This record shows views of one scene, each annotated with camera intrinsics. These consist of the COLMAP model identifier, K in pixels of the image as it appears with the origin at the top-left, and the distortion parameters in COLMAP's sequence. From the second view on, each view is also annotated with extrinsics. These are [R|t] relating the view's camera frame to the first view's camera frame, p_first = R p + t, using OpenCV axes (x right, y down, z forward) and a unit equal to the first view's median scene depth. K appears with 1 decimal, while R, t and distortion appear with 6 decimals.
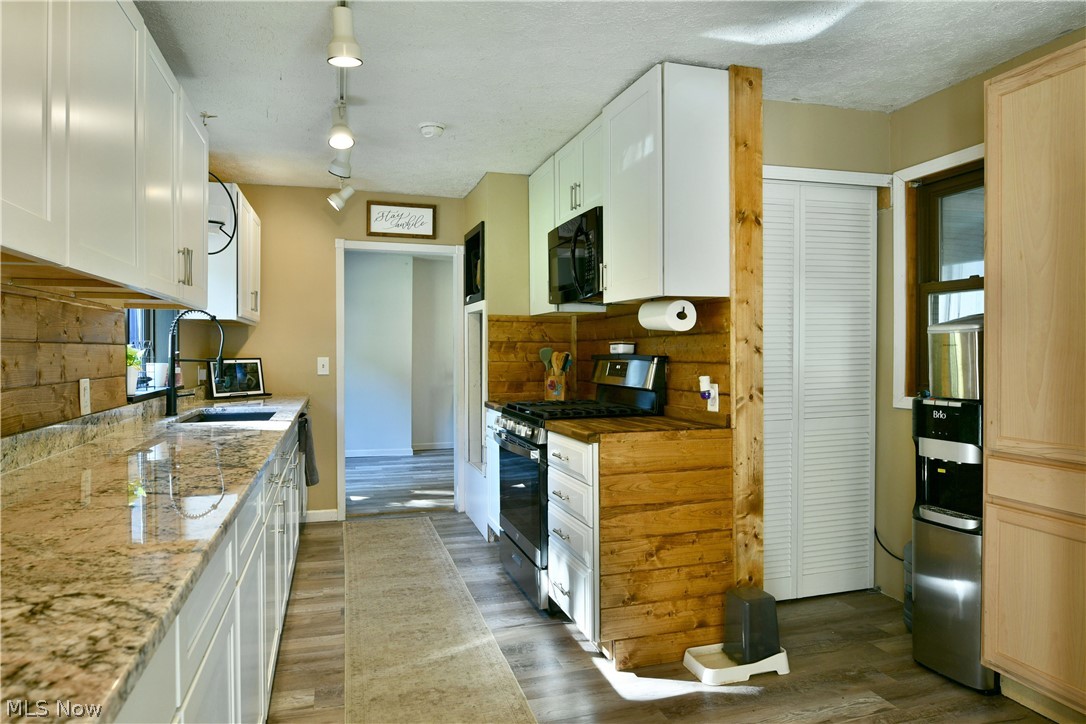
lens RADIAL K [[664.5, 0, 540.5], [0, 664.5, 368.5], [0, 0, 1]] dist [-0.008498, -0.001606]
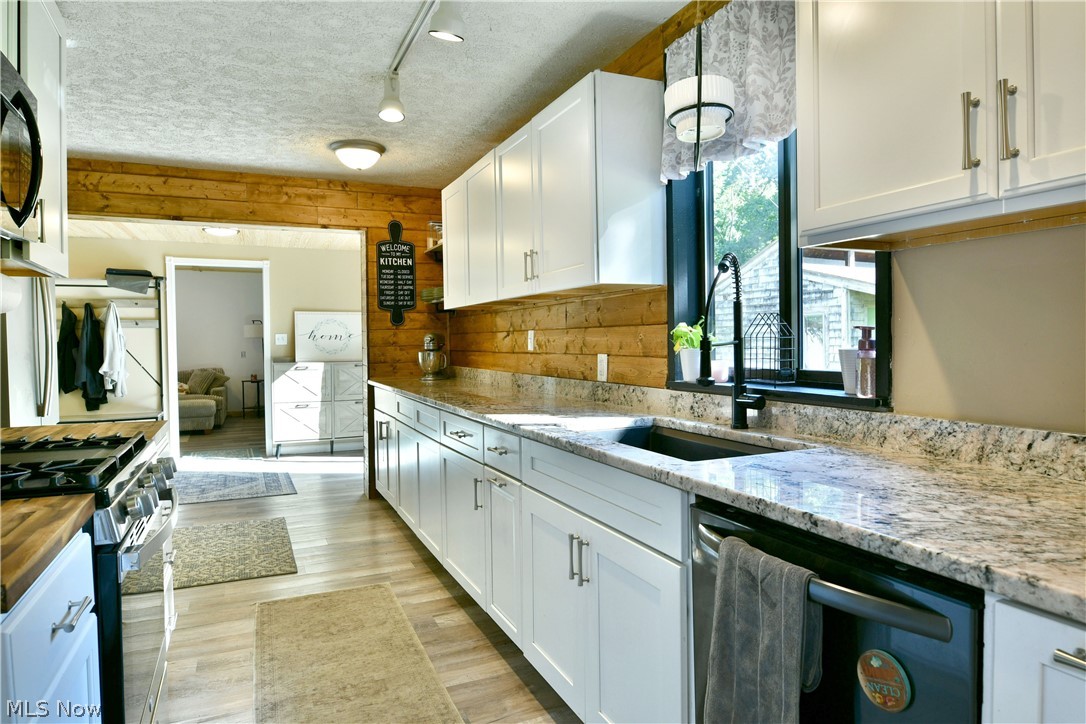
lens RADIAL K [[656.8, 0, 538.9], [0, 656.8, 349.2], [0, 0, 1]] dist [-0.006669, -0.000734]
pose [[-0.991873, 0.019839, -0.125676, -0.332542], [0.015225, 0.999178, 0.037565, -0.036788], [0.126318, 0.035347, -0.991360, 1.882137]]
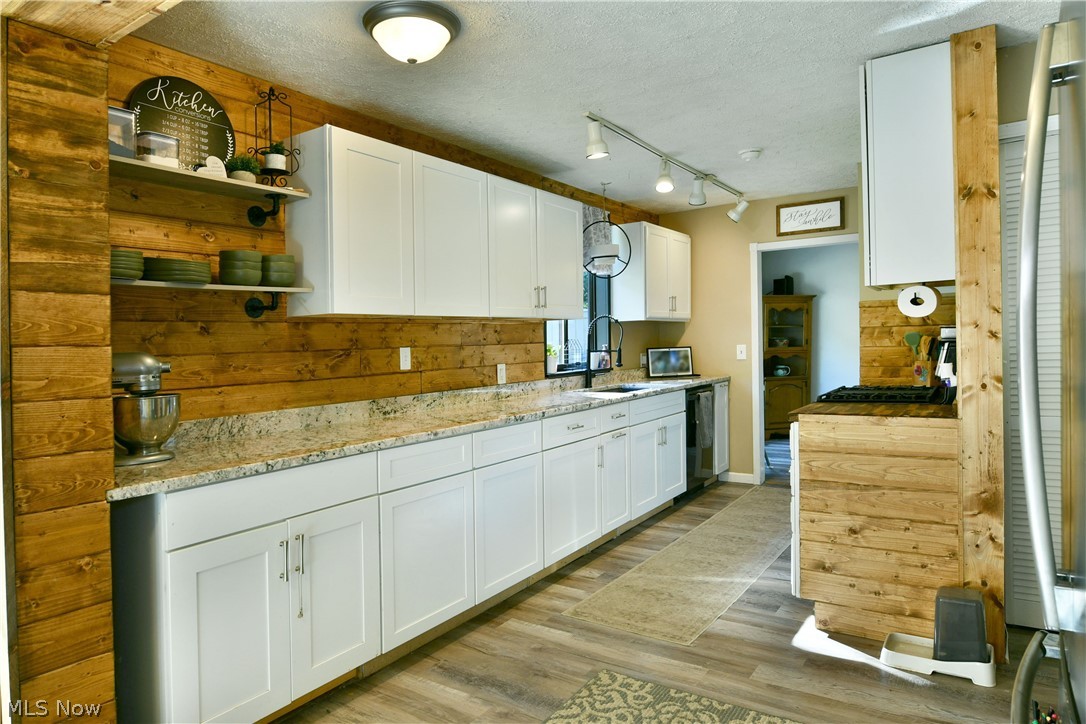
lens RADIAL K [[656.8, 0, 538.9], [0, 656.8, 349.2], [0, 0, 1]] dist [-0.006669, -0.000734]
pose [[0.638261, -0.012660, -0.769716, 0.625853], [0.011571, 0.999910, -0.006851, -0.009106], [0.769733, -0.004534, 0.638350, -0.052656]]
